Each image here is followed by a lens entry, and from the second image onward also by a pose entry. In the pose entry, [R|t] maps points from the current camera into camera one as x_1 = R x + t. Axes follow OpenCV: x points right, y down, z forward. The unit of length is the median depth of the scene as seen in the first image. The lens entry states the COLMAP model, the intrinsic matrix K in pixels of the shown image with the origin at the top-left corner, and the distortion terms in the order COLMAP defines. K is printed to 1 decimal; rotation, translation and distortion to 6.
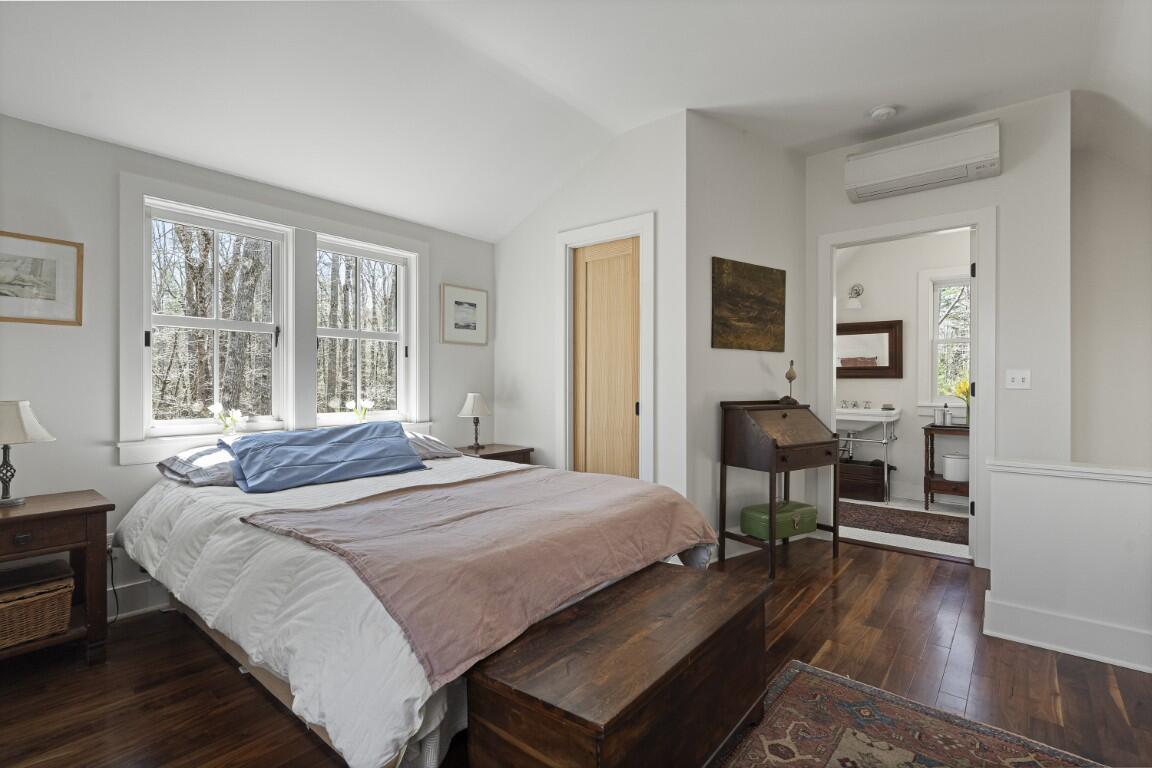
lens RADIAL K [[533.6, 0, 575.4], [0, 533.6, 377.6], [0, 0, 1]] dist [-0.001263, 0.000353]
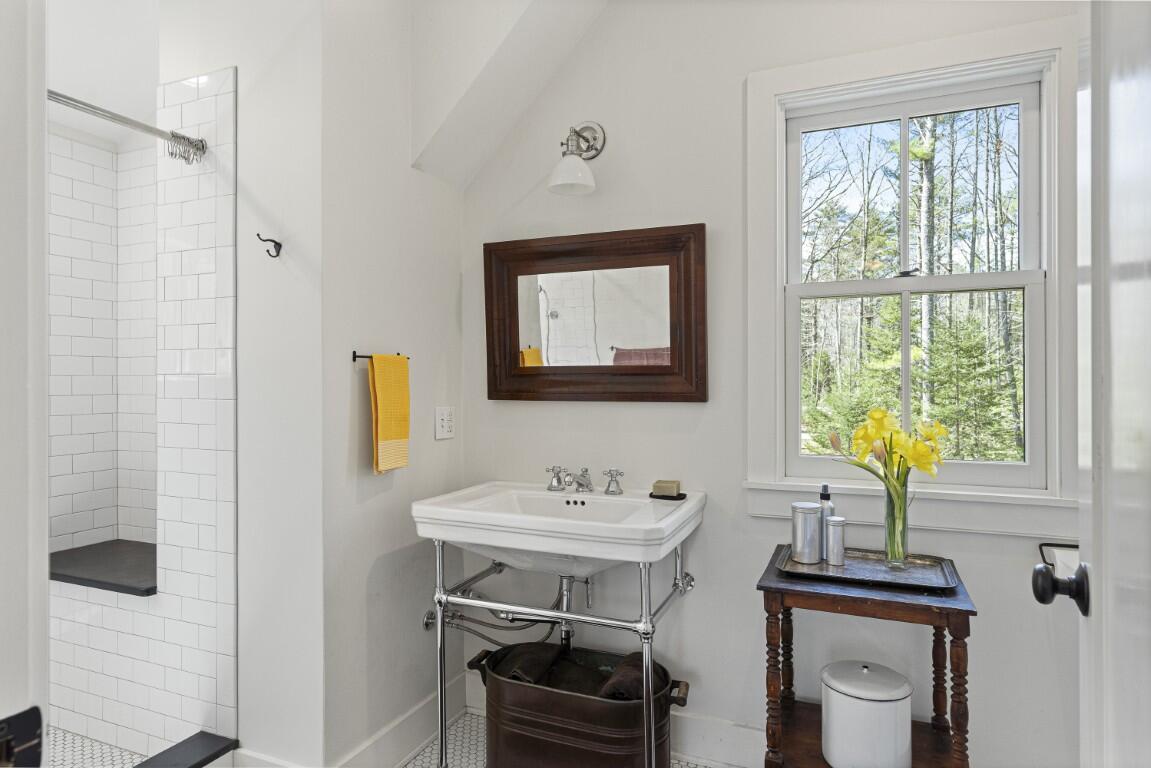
lens RADIAL K [[652.8, 0, 575.6], [0, 652.8, 379.4], [0, 0, 1]] dist [0.002481, 0.000079]
pose [[0.957637, -0.006368, 0.287907, 0.427689], [0.005651, 0.999979, 0.003323, -0.014700], [-0.287922, -0.001555, 0.957653, 0.649239]]
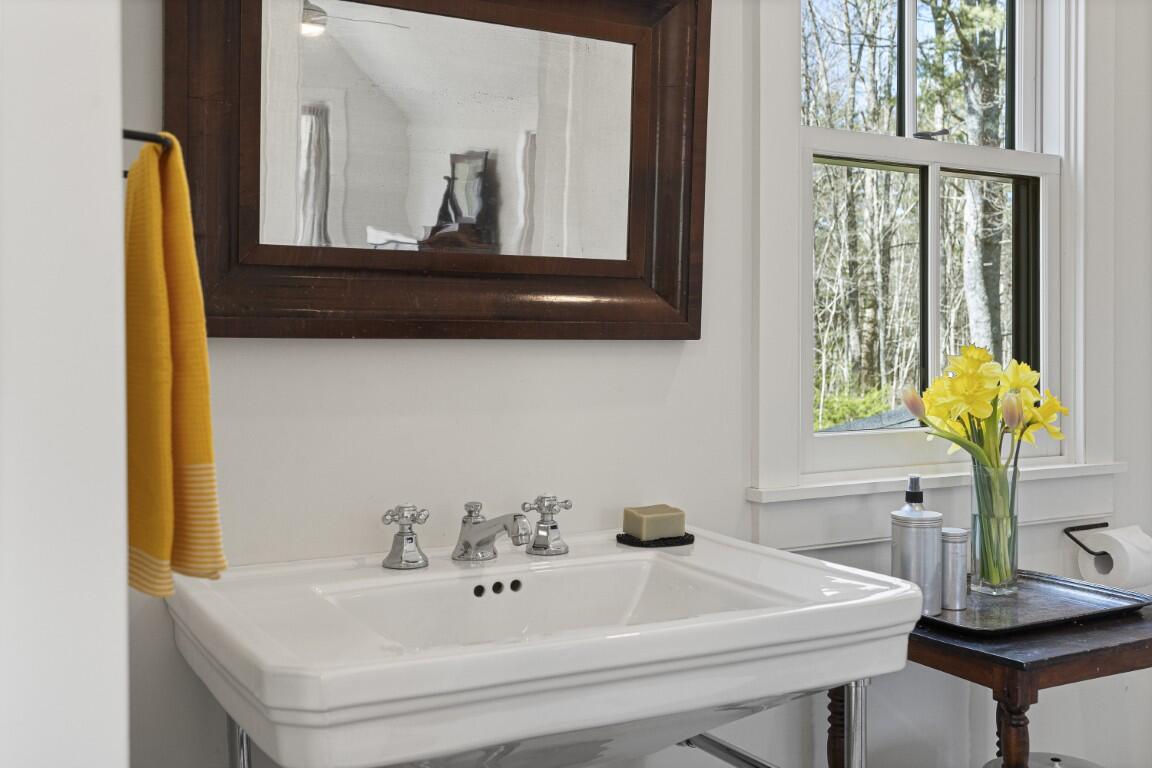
lens RADIAL K [[1134.2, 0, 564.4], [0, 1134.2, 336.6], [0, 0, 1]] dist [-0.006860, 0.000000]
pose [[0.367681, 0.003272, 0.929946, 0.283178], [-0.004989, 0.999986, -0.001546, 0.001703], [-0.929939, -0.004071, 0.367692, 0.927435]]
